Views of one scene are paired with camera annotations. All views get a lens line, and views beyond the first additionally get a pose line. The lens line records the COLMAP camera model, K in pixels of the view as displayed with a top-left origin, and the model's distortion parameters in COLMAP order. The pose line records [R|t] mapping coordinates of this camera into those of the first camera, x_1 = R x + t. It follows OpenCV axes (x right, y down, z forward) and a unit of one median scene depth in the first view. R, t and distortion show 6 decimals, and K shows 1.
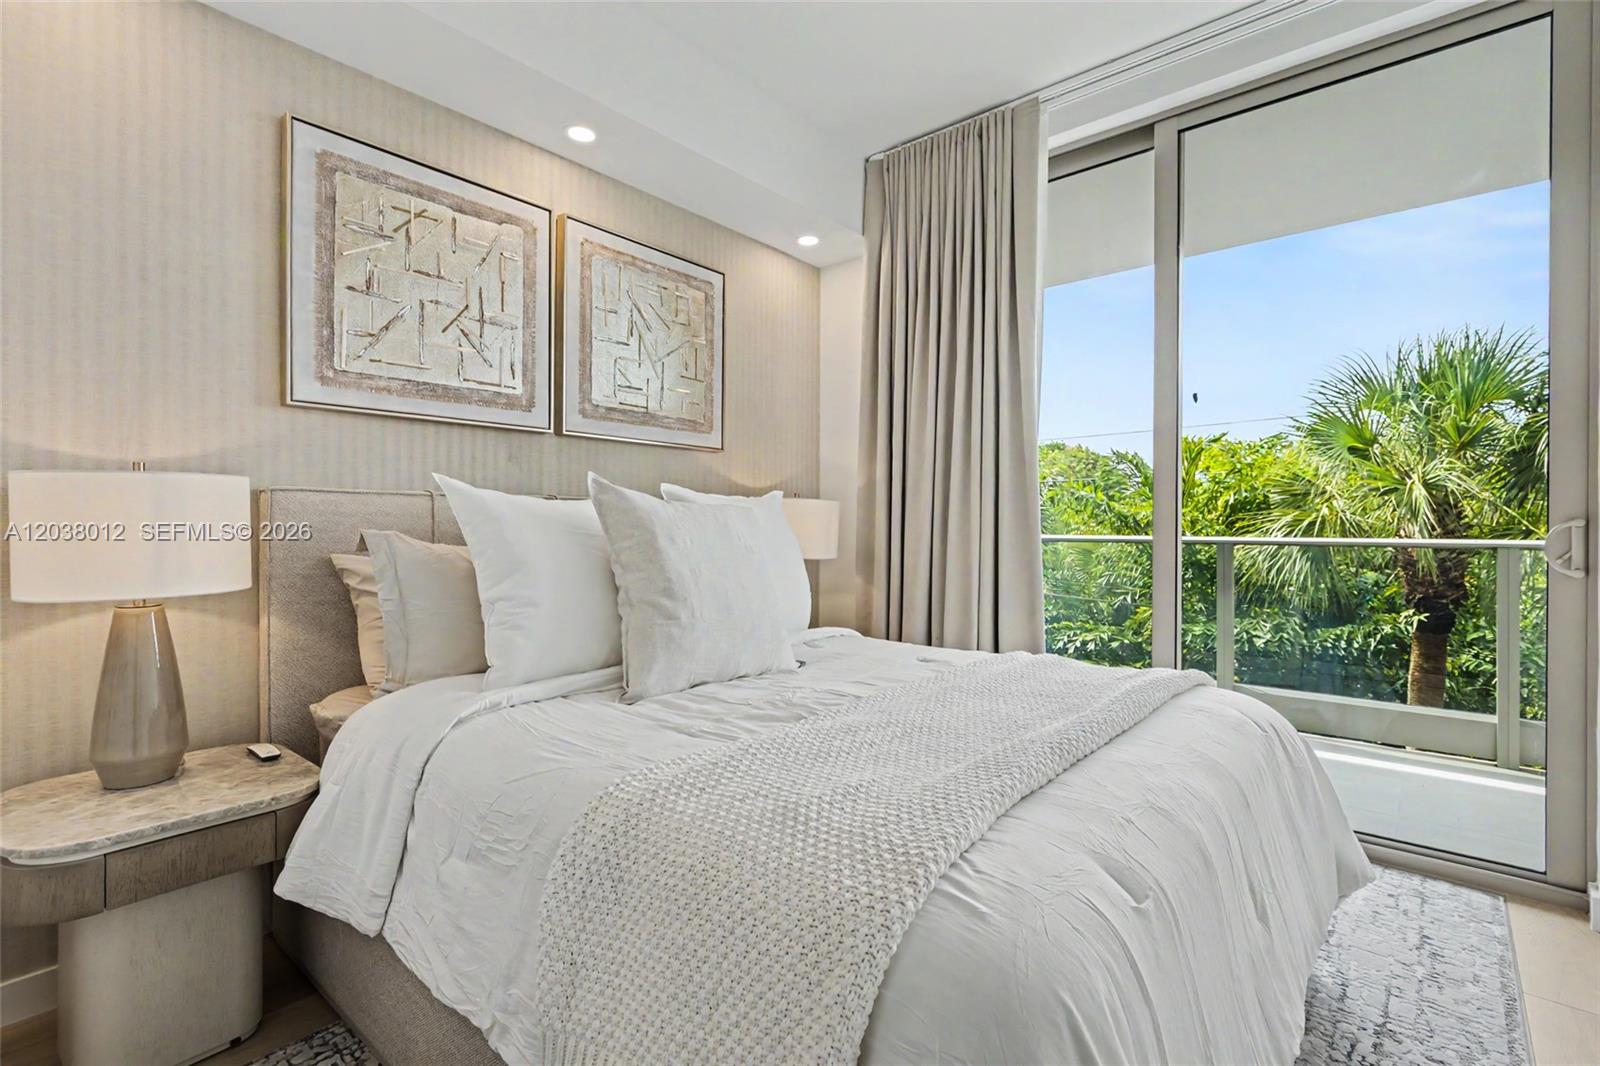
lens RADIAL K [[739.9, 0, 808.0], [0, 739.9, 527.3], [0, 0, 1]] dist [-0.001113, -0.000683]
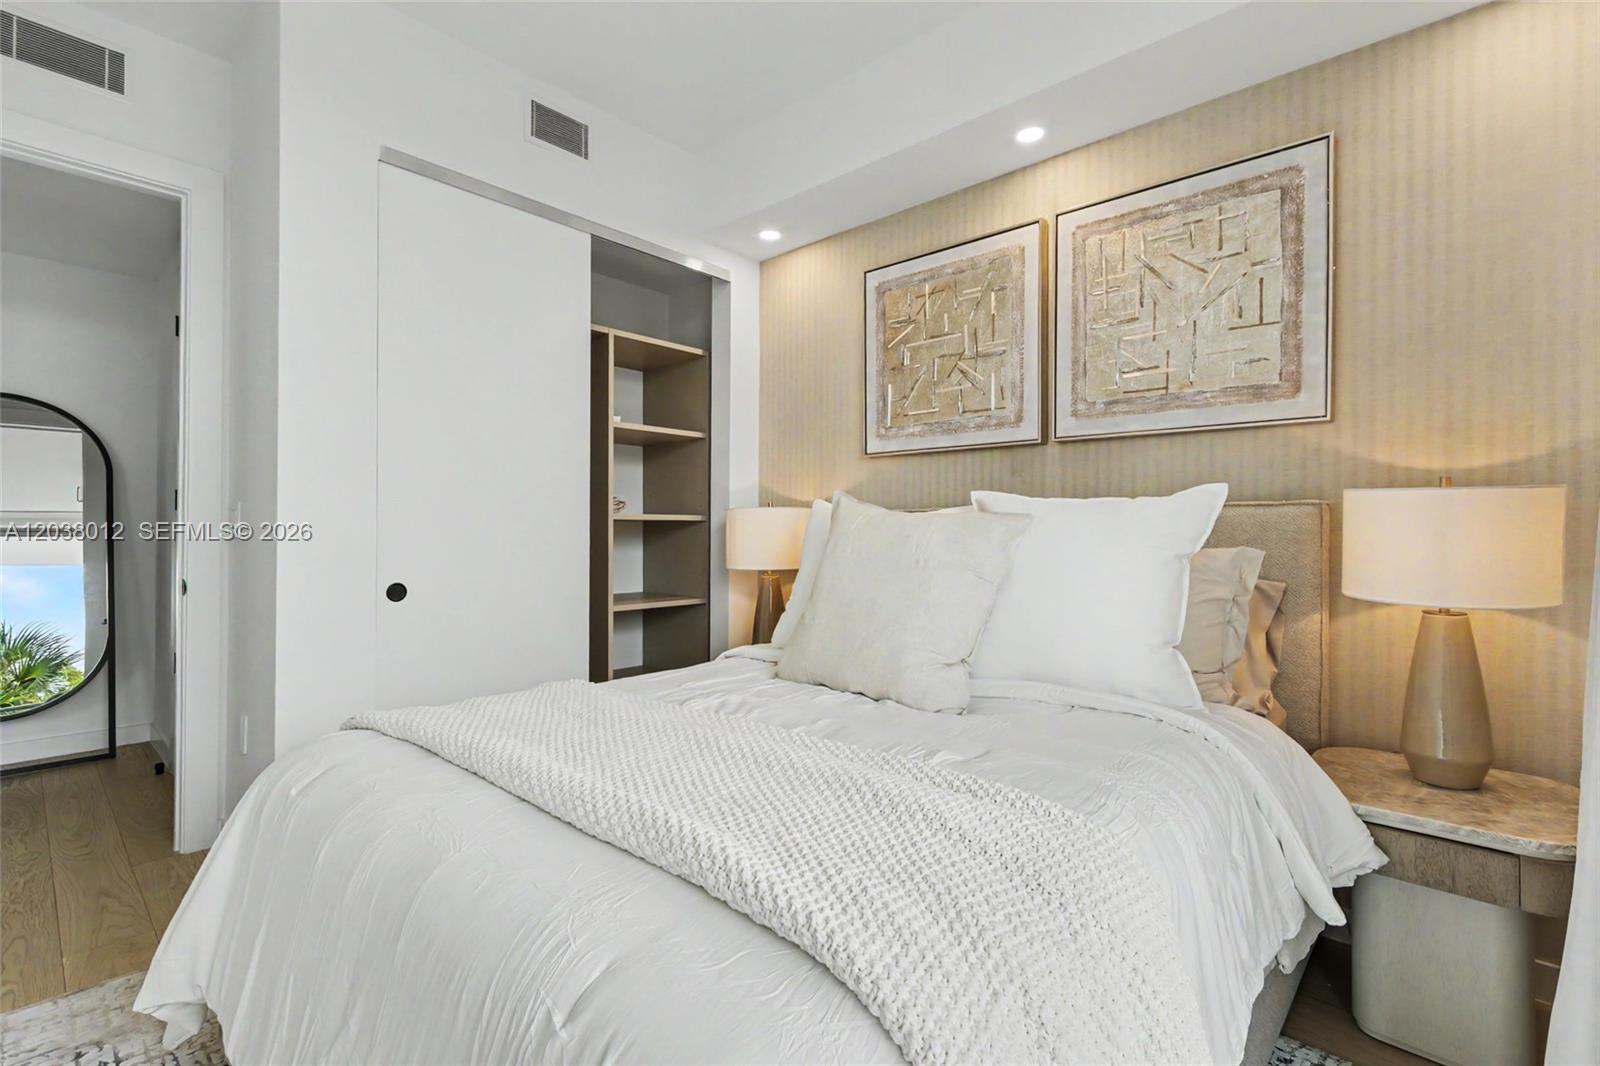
lens RADIAL K [[739.9, 0, 806.8], [0, 739.9, 533.1], [0, 0, 1]] dist [-0.001113, -0.000683]
pose [[-0.056897, -0.001793, -0.998378, 0.637588], [-0.011252, 0.999936, -0.001154, -0.001077], [0.998317, 0.011168, -0.056914, 0.714457]]
